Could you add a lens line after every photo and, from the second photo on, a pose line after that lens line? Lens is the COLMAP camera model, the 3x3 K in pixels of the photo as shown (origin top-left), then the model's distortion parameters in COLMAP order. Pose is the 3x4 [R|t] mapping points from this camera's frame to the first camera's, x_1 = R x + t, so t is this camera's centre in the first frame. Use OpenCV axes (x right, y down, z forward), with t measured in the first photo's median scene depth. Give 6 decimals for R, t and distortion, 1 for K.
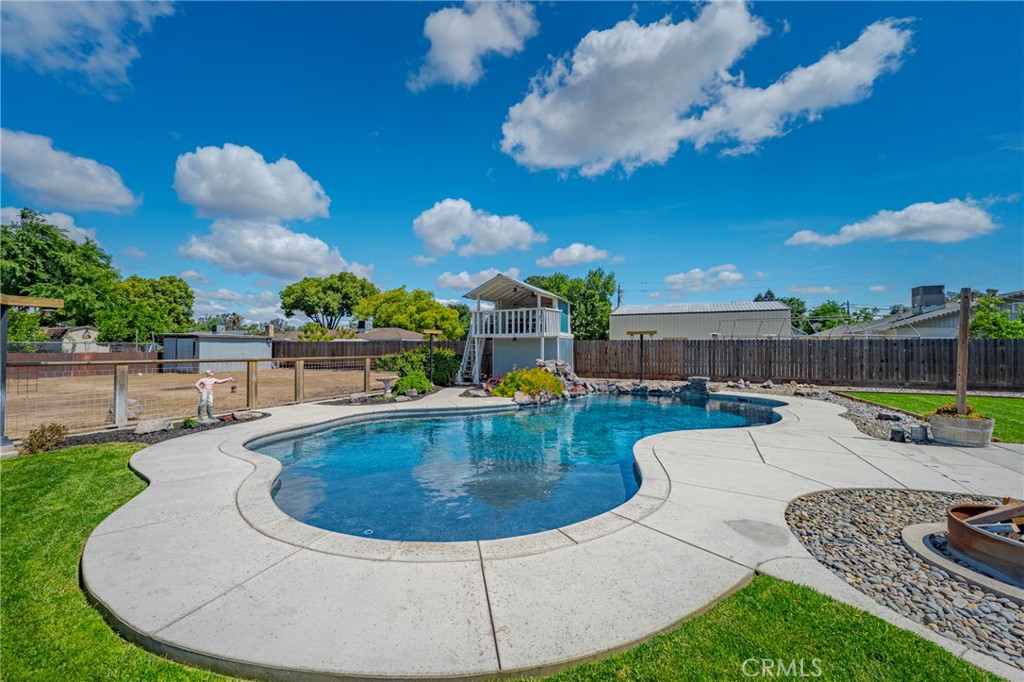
lens RADIAL K [[407.7, 0, 512.0], [0, 407.7, 341.0], [0, 0, 1]] dist [-0.001878, -0.000175]
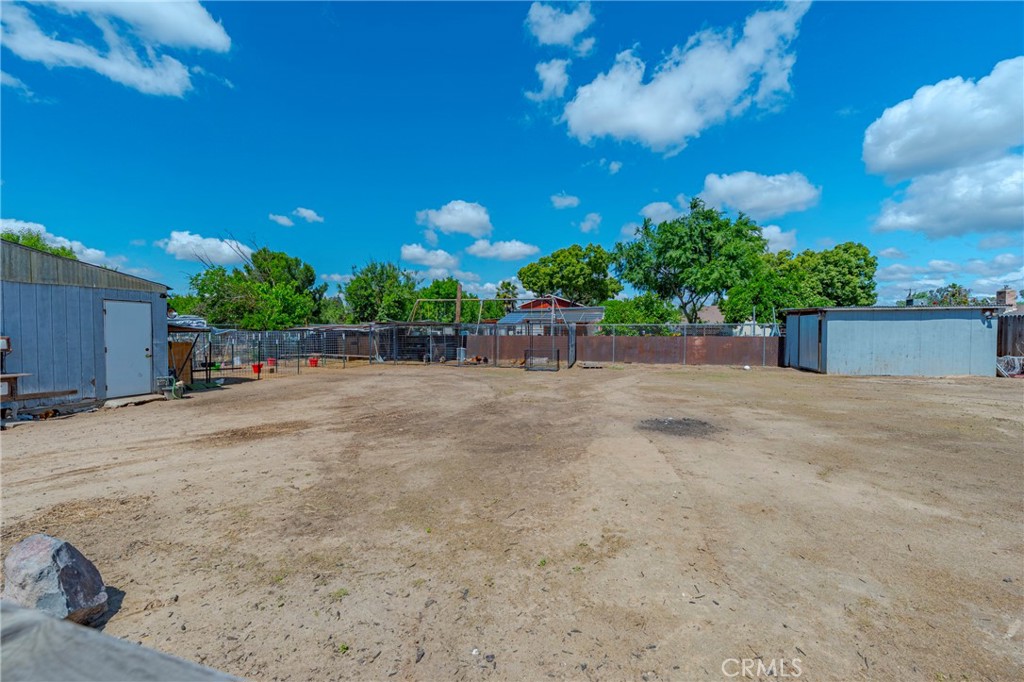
lens RADIAL K [[400.5, 0, 512.0], [0, 400.5, 341.0], [0, 0, 1]] dist [-0.000836, -0.000054]
pose [[0.127076, 0.025842, -0.991556, -0.324788], [0.019350, 0.999406, 0.028527, 0.010107], [0.991704, -0.022812, 0.126500, 0.624722]]
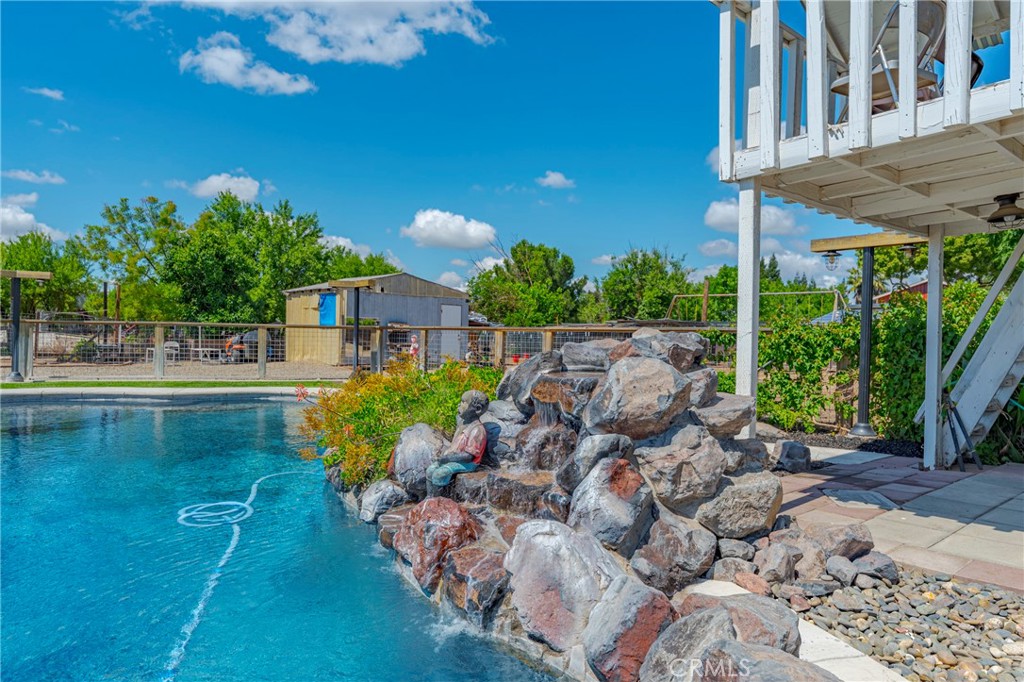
lens RADIAL K [[678.5, 0, 512.0], [0, 678.5, 341.0], [0, 0, 1]] dist [-0.003790, -0.000924]
pose [[-0.422190, -0.002812, -0.906503, 0.301801], [-0.000236, 0.999995, -0.002992, 0.042068], [0.906507, -0.001049, -0.422189, 0.898559]]
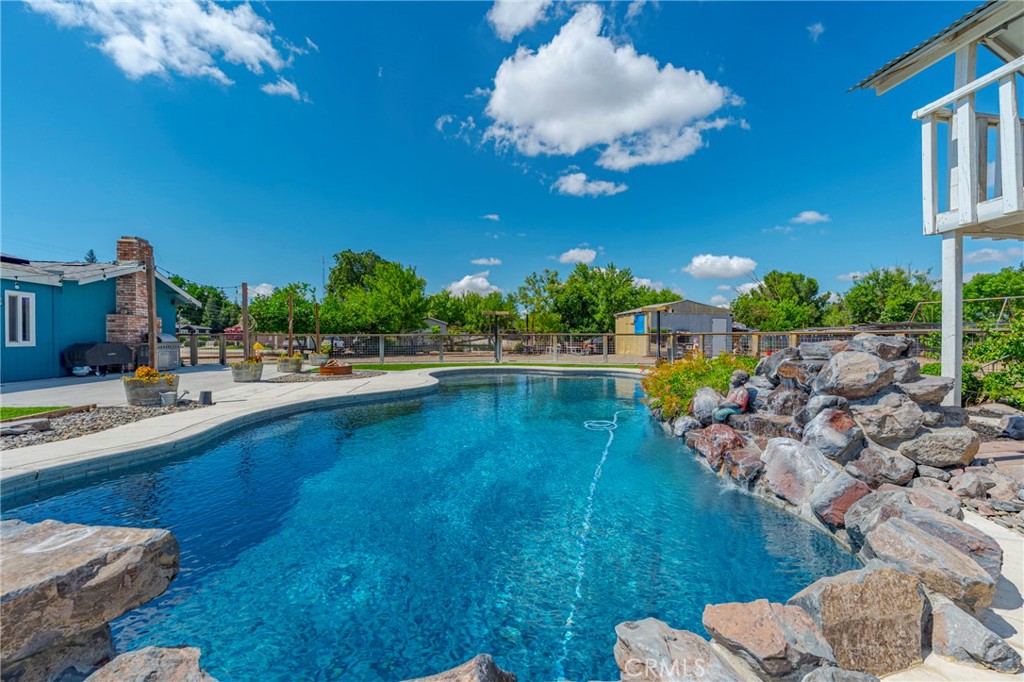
lens RADIAL K [[406.0, 0, 512.0], [0, 406.0, 341.0], [0, 0, 1]] dist [-0.000676, 0.000036]
pose [[-0.838558, 0.003456, -0.544802, 0.358808], [0.009556, 0.999919, -0.008365, 0.041100], [0.544729, -0.012220, -0.838523, 0.926117]]
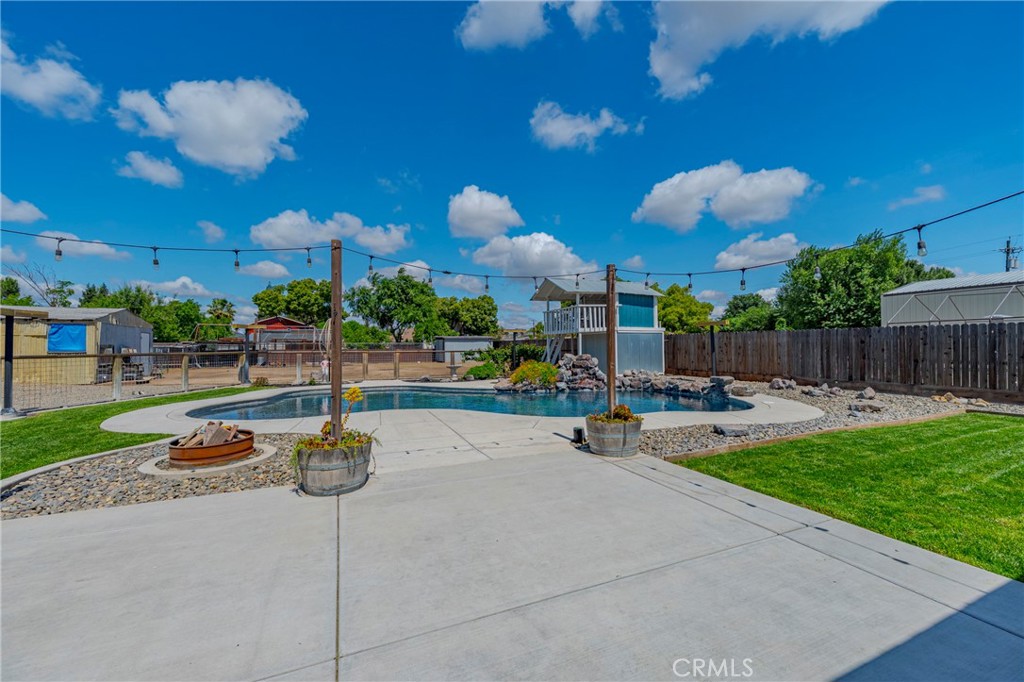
lens RADIAL K [[407.7, 0, 512.0], [0, 407.7, 341.0], [0, 0, 1]] dist [-0.001878, -0.000175]
pose [[0.725672, -0.014901, -0.687879, 0.592995], [0.019338, 0.999812, -0.001258, 0.008522], [0.687769, -0.012389, 0.725824, 0.098181]]
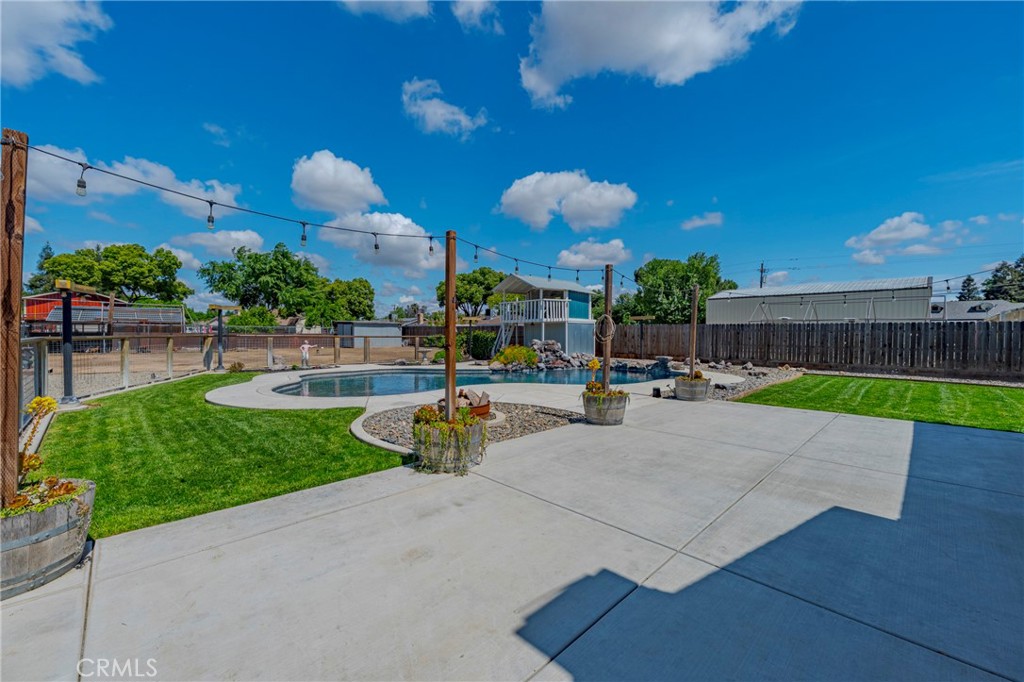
lens RADIAL K [[405.3, 0, 511.2], [0, 405.3, 356.7], [0, 0, 1]] dist [0.001819, 0.000078]
pose [[0.923722, 0.027416, -0.382080, 0.411117], [0.000893, 0.997279, 0.073718, 0.003669], [0.383062, -0.068436, 0.921184, -0.180319]]
